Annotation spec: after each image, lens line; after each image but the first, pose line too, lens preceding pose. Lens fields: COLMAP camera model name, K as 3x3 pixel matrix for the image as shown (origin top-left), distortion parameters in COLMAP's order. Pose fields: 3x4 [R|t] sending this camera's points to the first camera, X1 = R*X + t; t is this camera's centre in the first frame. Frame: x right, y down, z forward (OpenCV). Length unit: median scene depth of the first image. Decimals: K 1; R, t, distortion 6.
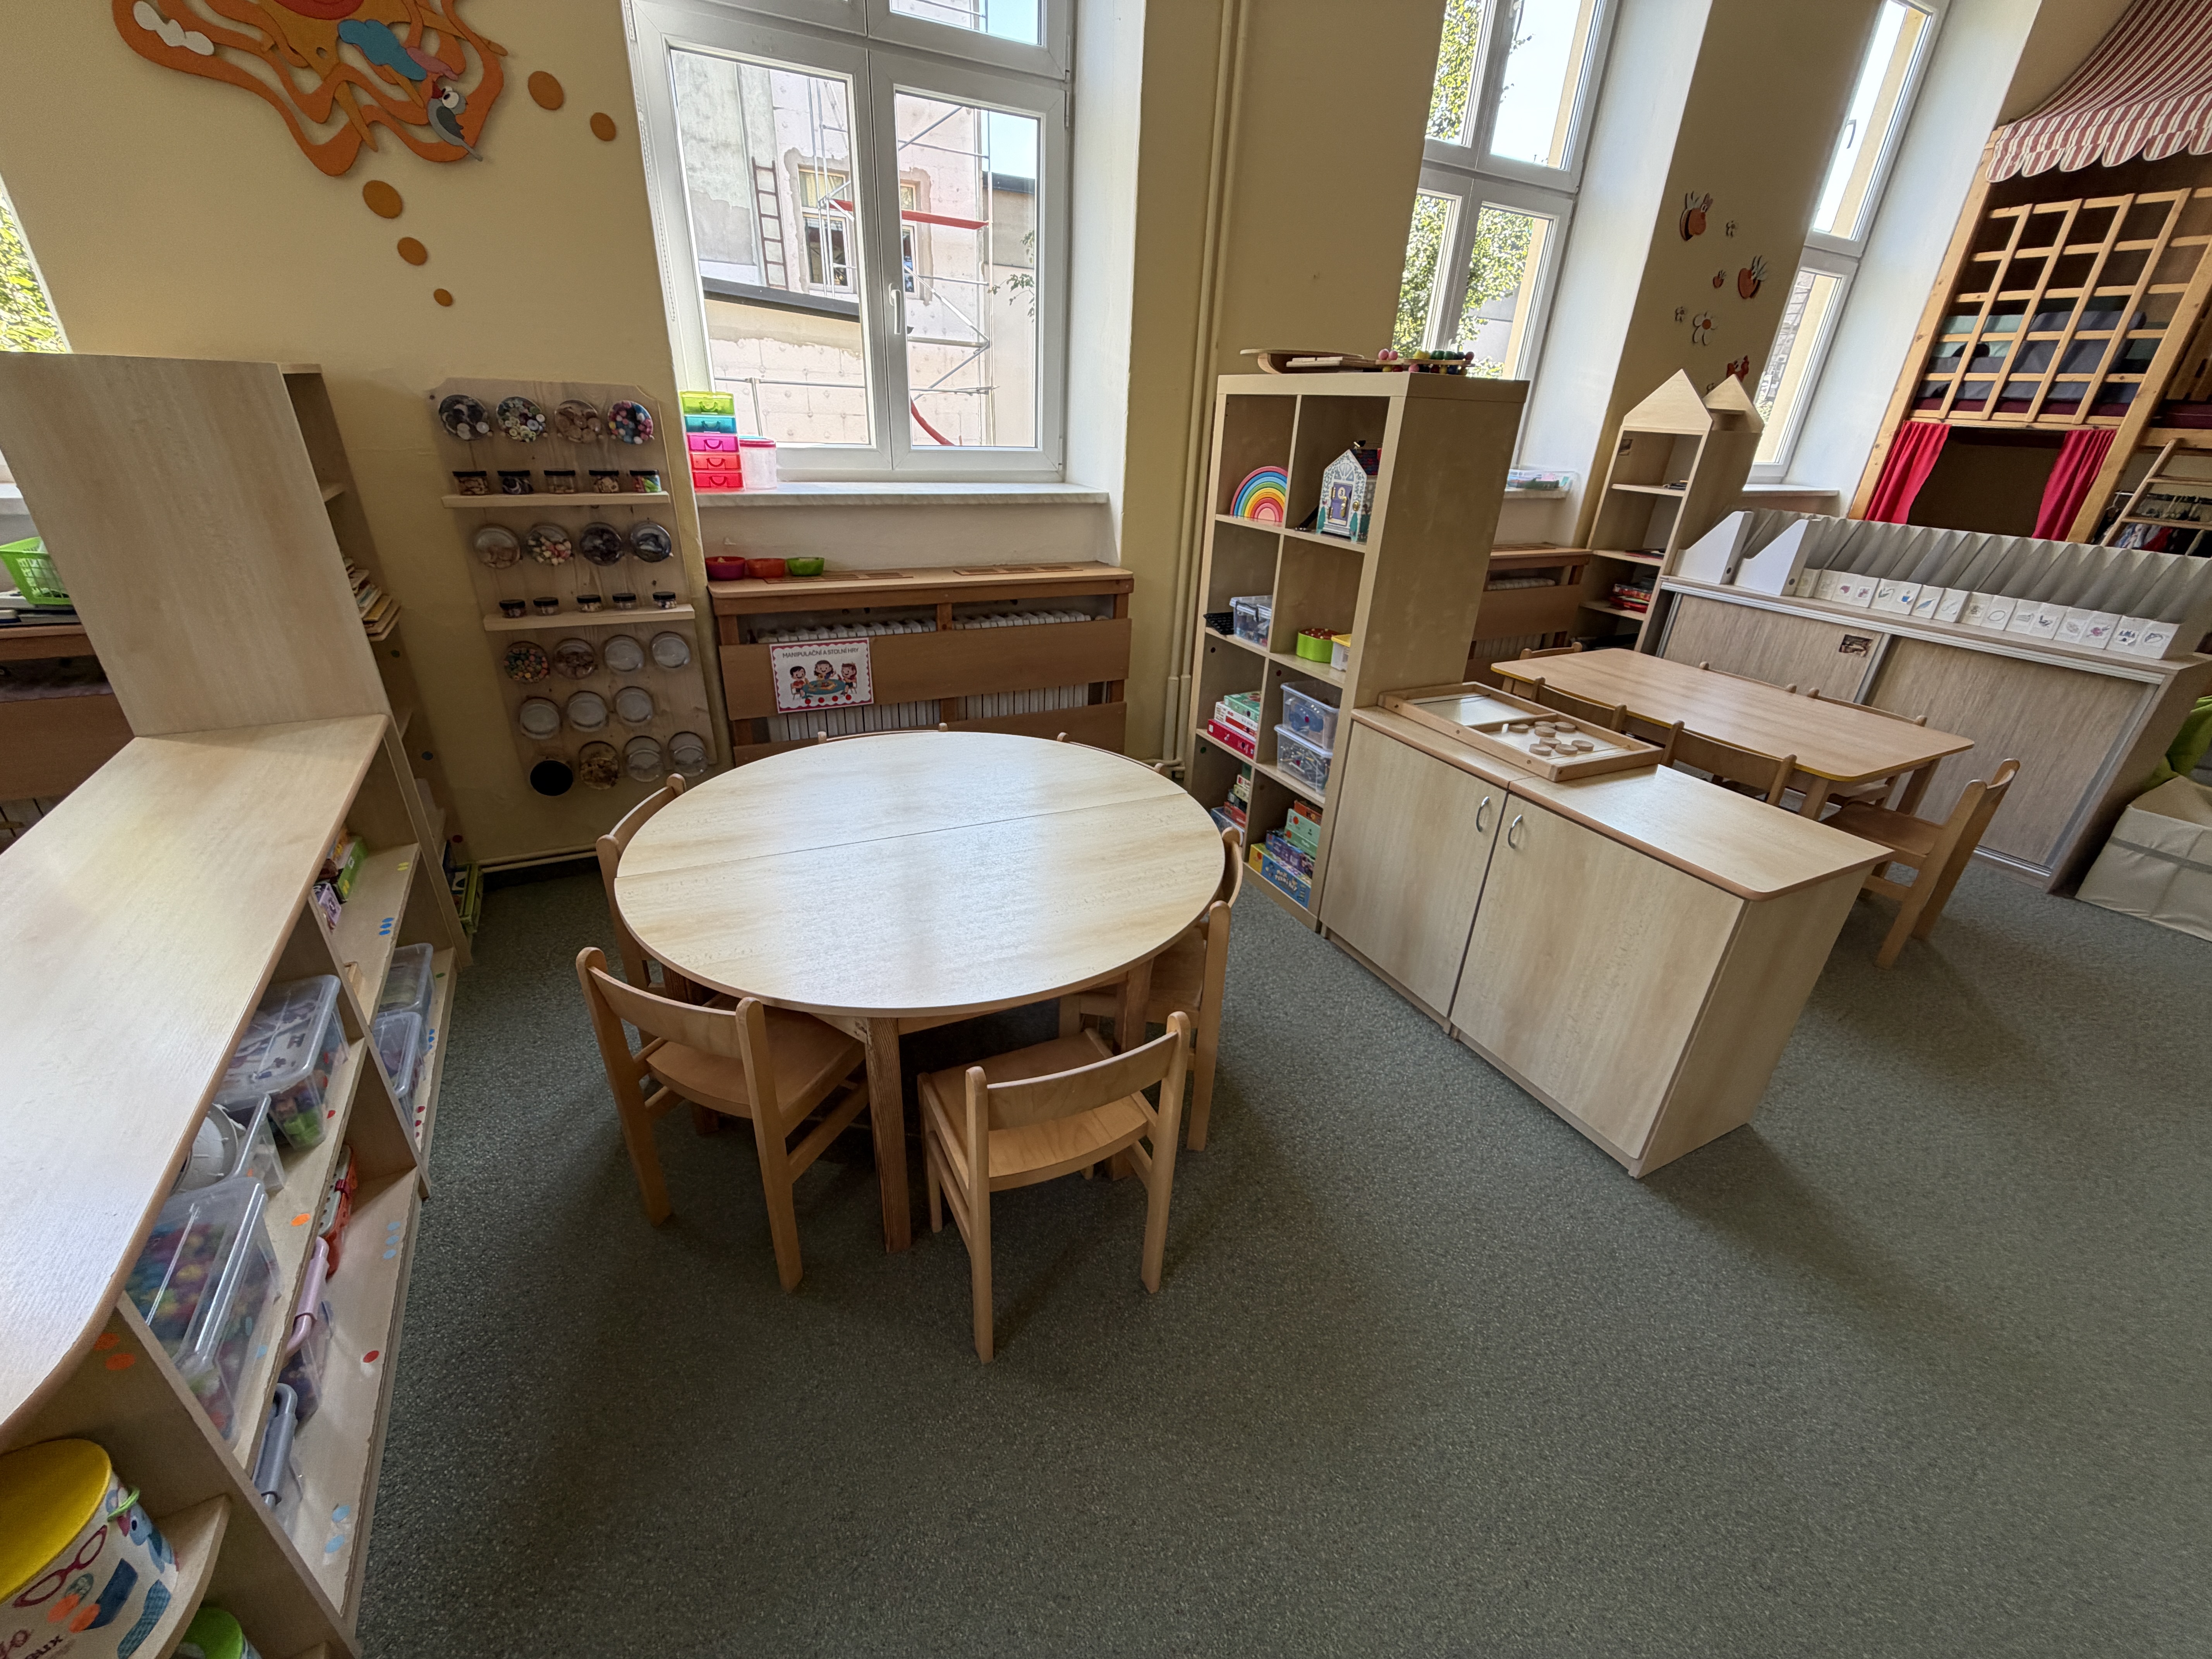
lens RADIAL K [[882.3, 0, 1096.5], [0, 882.3, 829.9], [0, 0, 1]] dist [-0.001041, -0.000358]
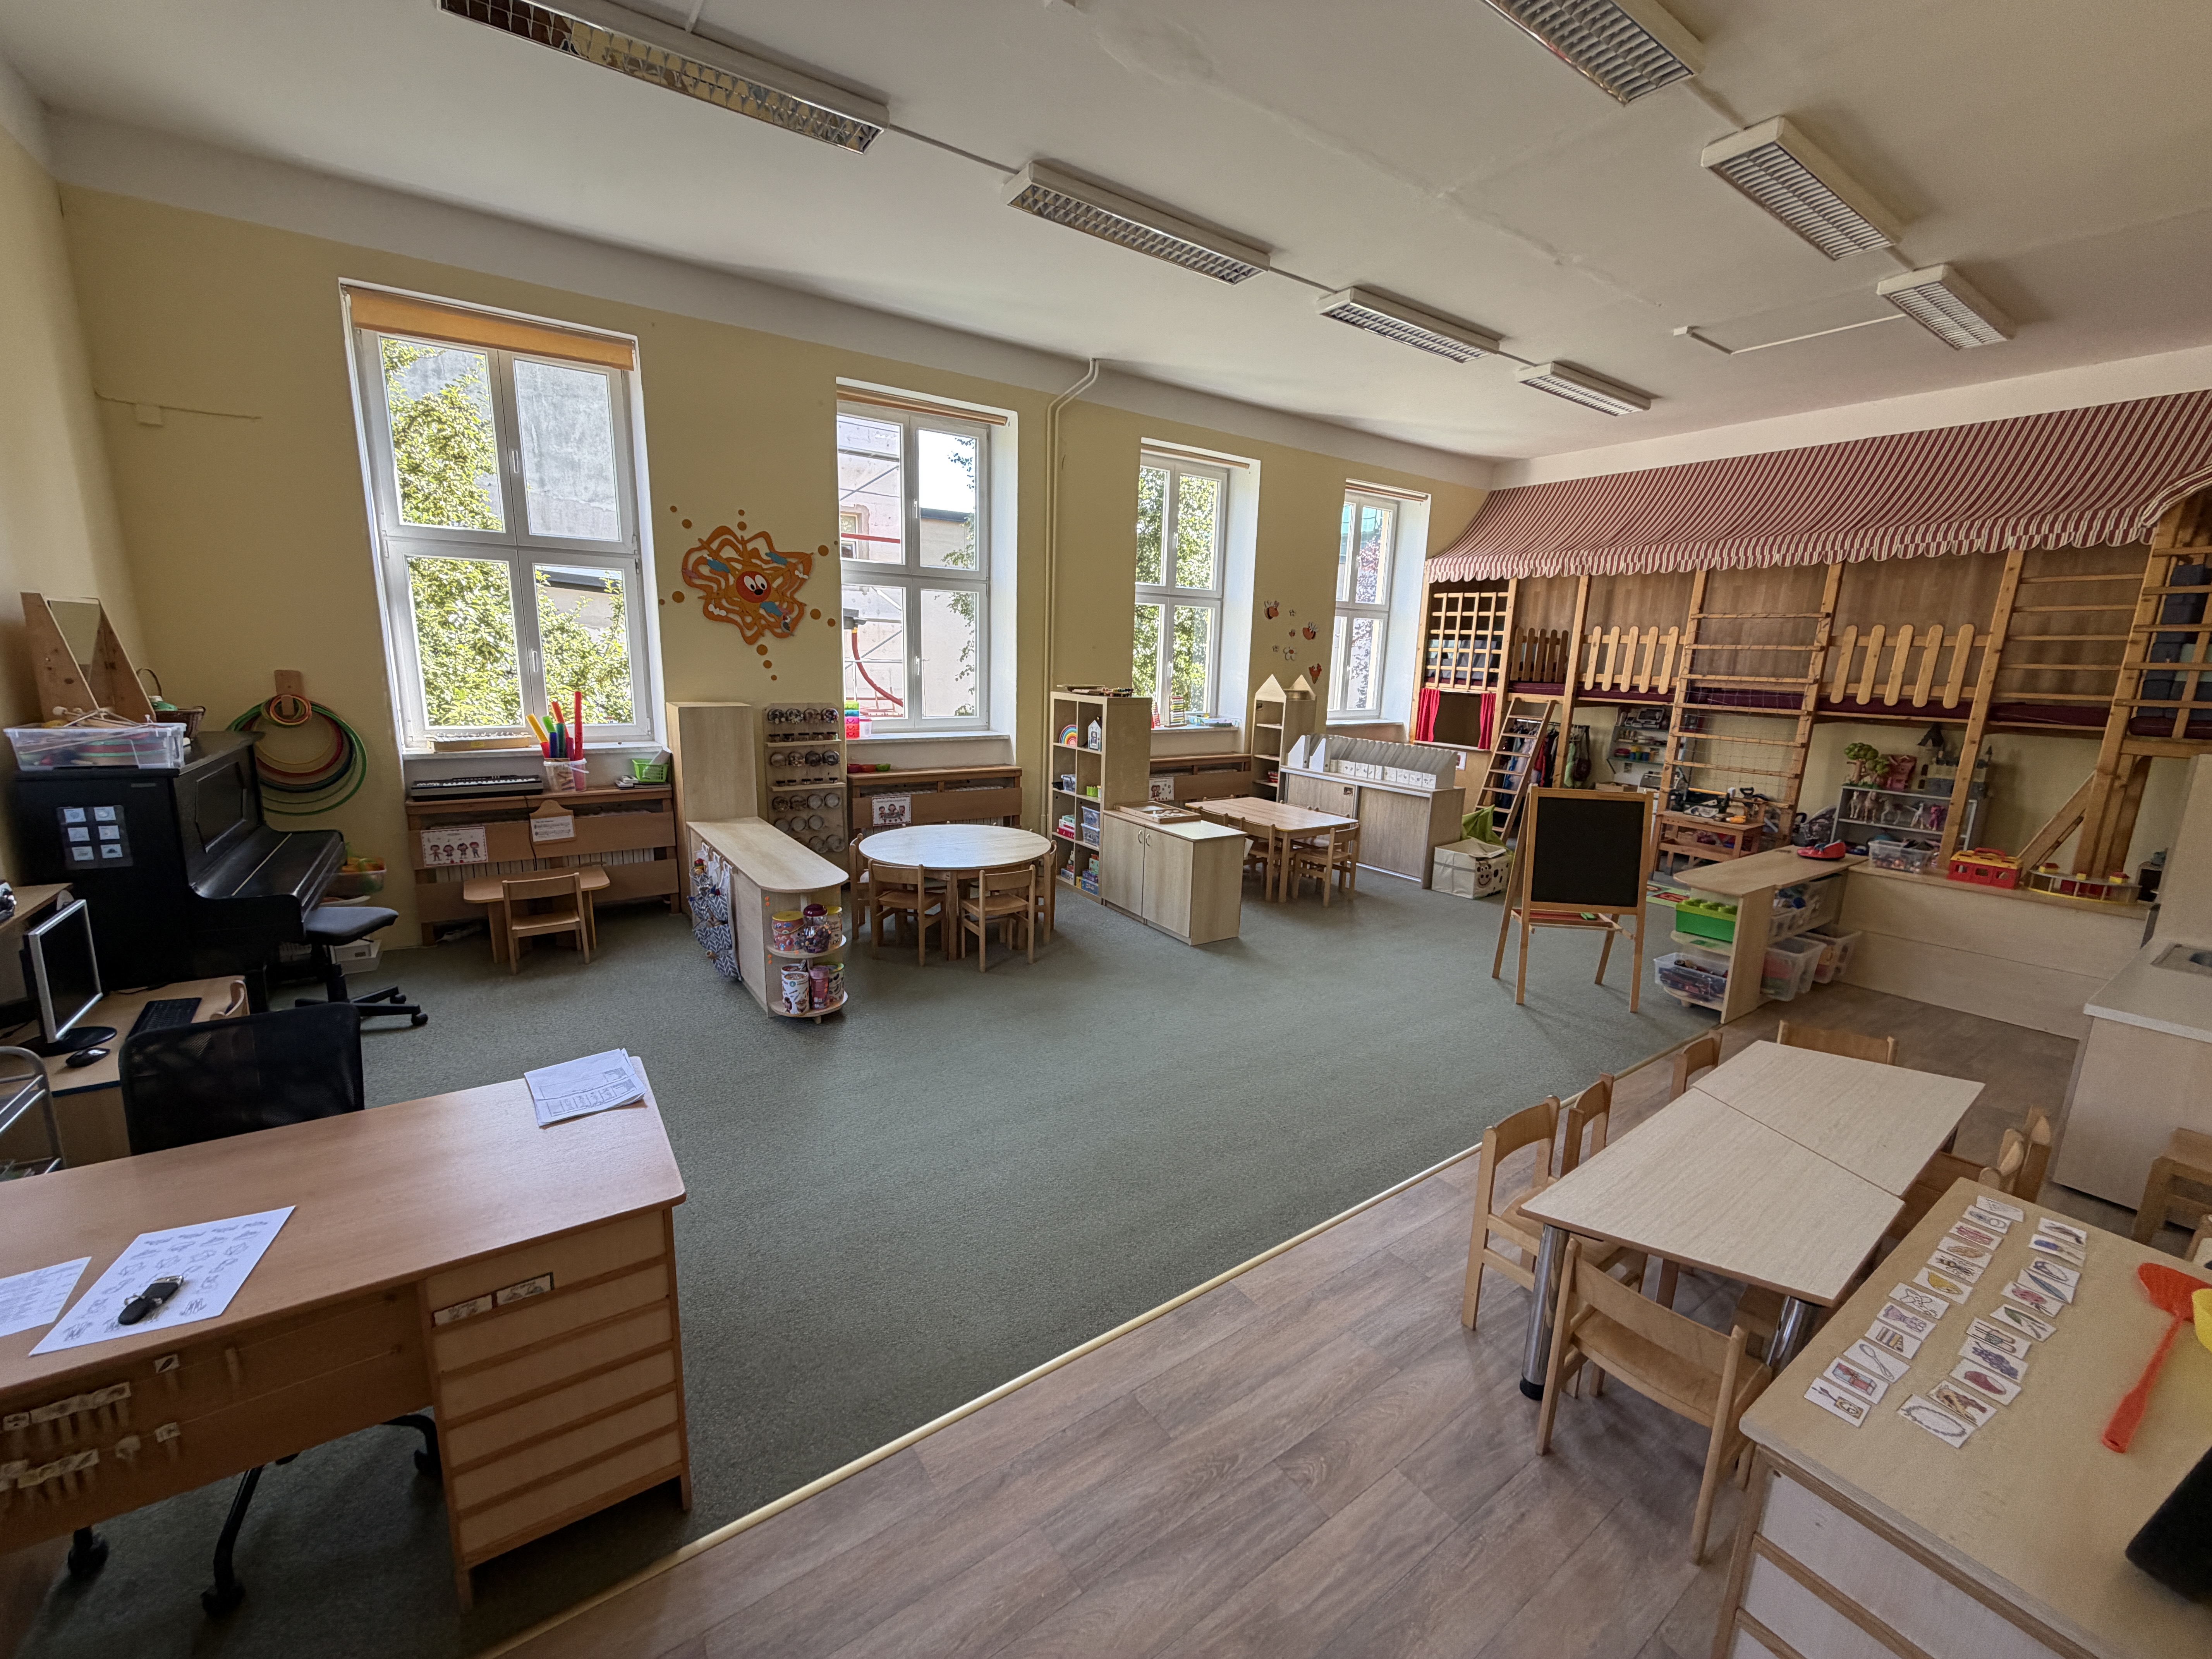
lens RADIAL K [[882.3, 0, 1096.5], [0, 882.3, 829.9], [0, 0, 1]] dist [-0.001041, -0.000358]
pose [[0.993782, -0.033958, 0.106037, -0.014271], [0.058585, 0.969341, -0.238634, 0.461595], [-0.094683, 0.243363, 0.965303, -1.298007]]
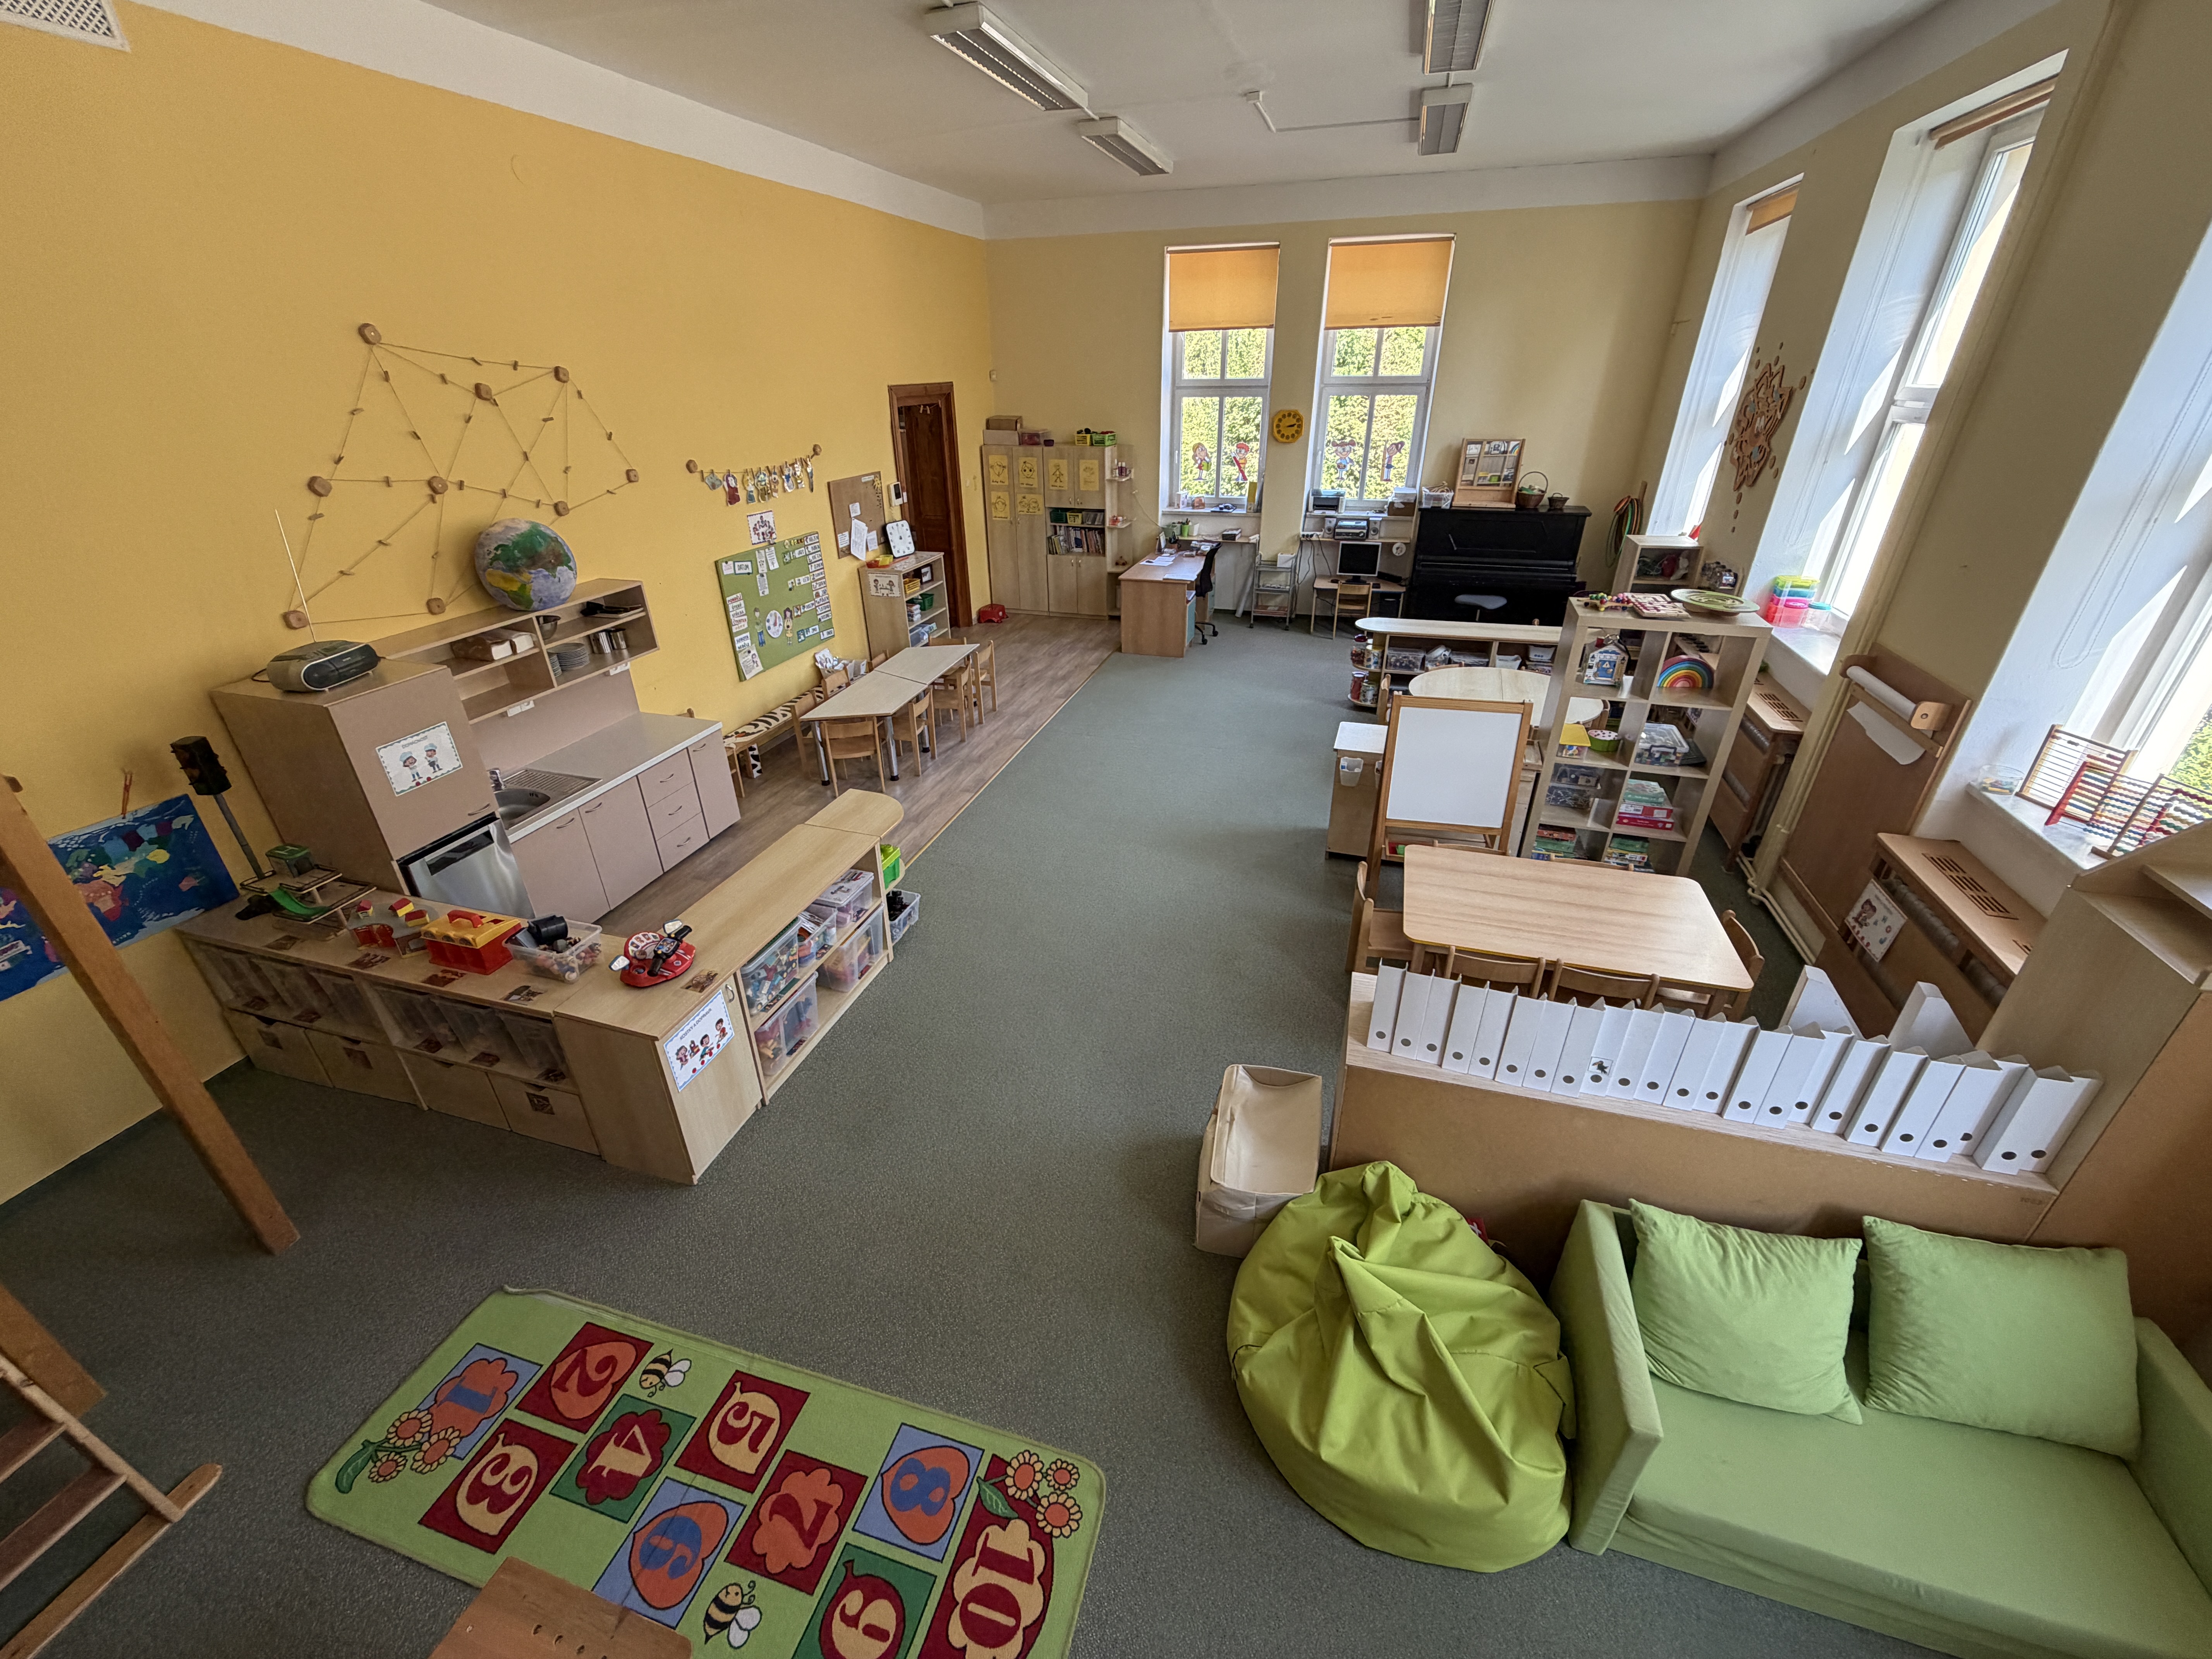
lens RADIAL K [[882.3, 0, 1096.5], [0, 882.3, 829.9], [0, 0, 1]] dist [-0.001041, -0.000358]
pose [[-0.707394, 0.301079, -0.639489, 1.994966], [-0.323356, 0.666664, 0.671565, -0.874344], [0.628518, 0.681844, -0.374238, 1.037646]]
